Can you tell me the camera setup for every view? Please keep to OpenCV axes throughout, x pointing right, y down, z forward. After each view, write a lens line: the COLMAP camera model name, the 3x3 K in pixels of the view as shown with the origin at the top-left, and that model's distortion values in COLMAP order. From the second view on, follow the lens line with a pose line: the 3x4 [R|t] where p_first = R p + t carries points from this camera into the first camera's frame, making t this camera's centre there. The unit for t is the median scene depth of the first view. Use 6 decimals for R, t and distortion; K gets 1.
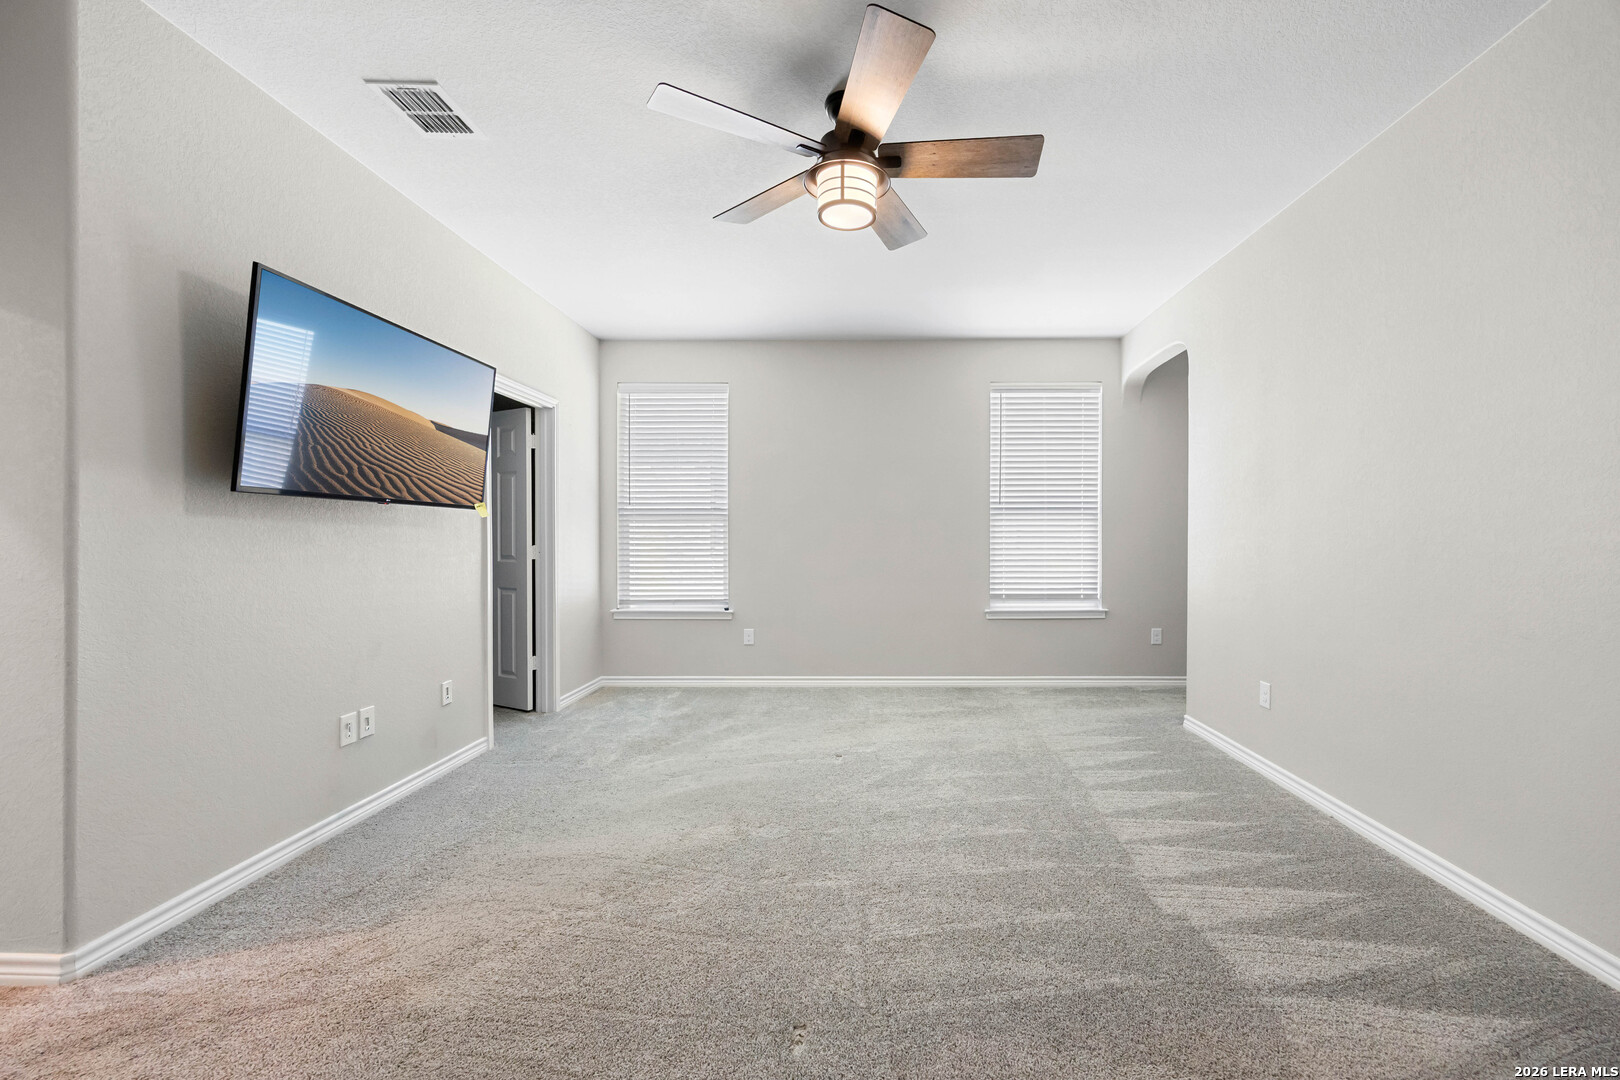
lens RADIAL K [[664.7, 0, 809.9], [0, 664.7, 542.7], [0, 0, 1]] dist [-0.002981, 0.000073]
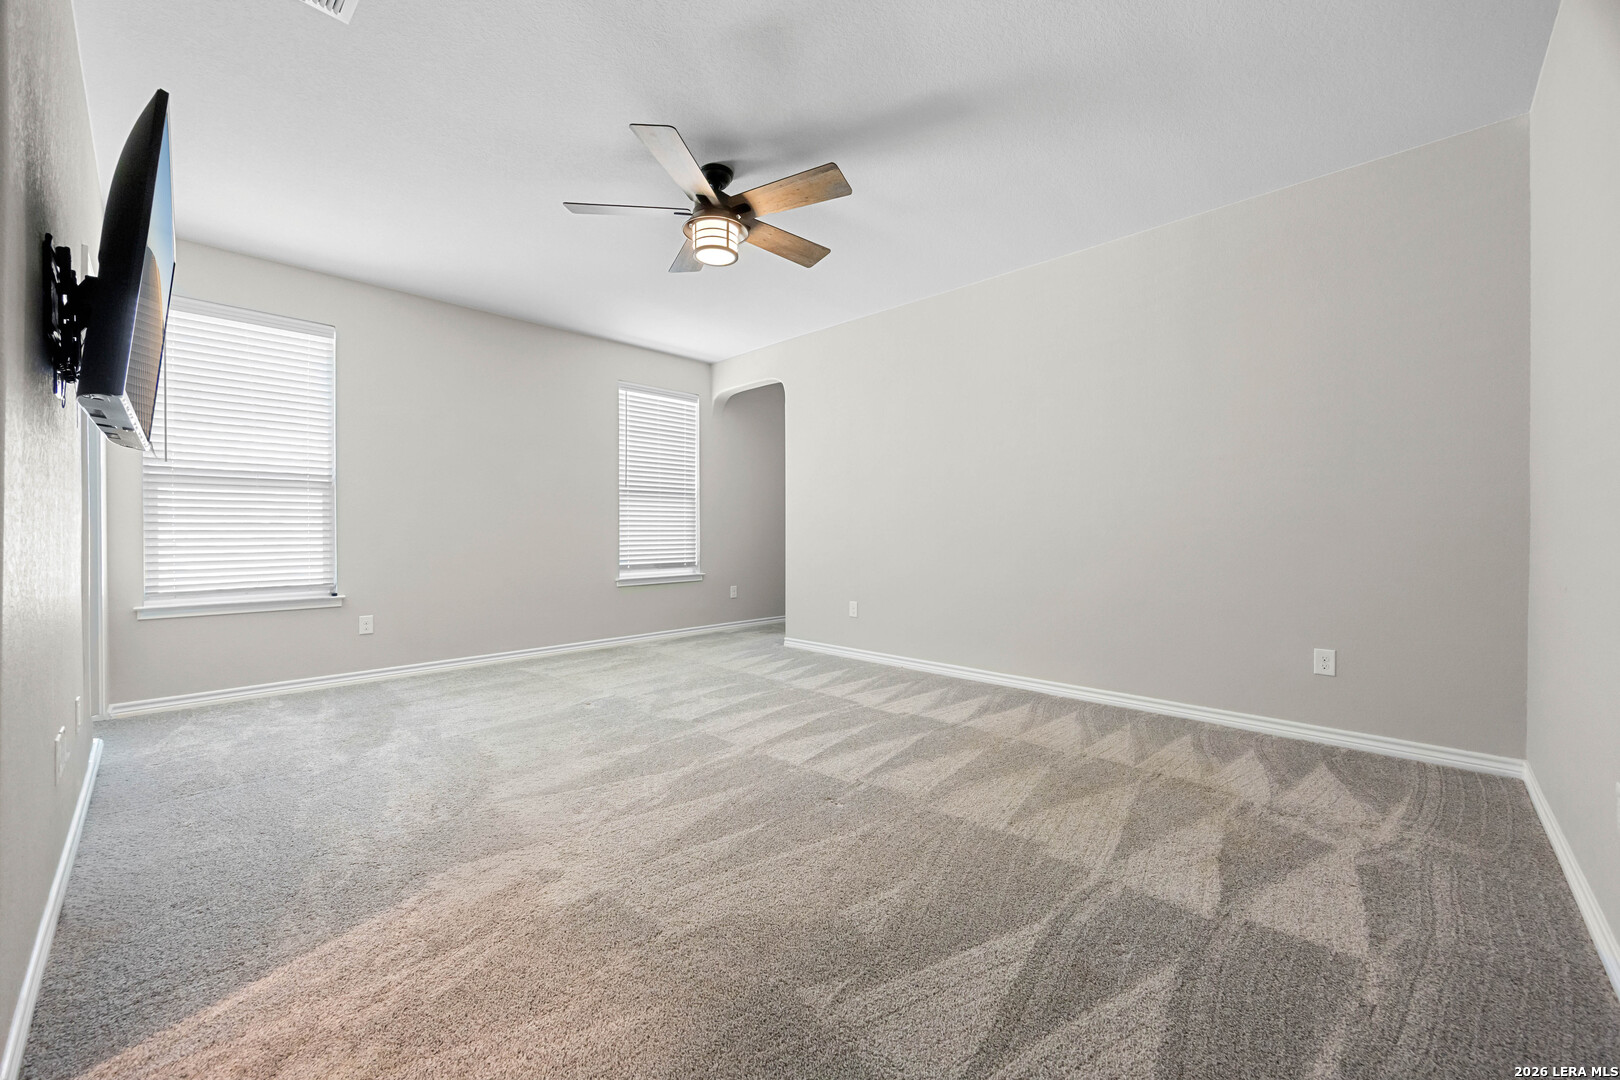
lens RADIAL K [[664.7, 0, 809.9], [0, 664.7, 542.7], [0, 0, 1]] dist [-0.002981, 0.000073]
pose [[0.669741, -0.008508, 0.742546, -0.367866], [0.002249, 0.999953, 0.009429, 0.029356], [-0.742591, -0.004645, 0.669729, -0.011210]]
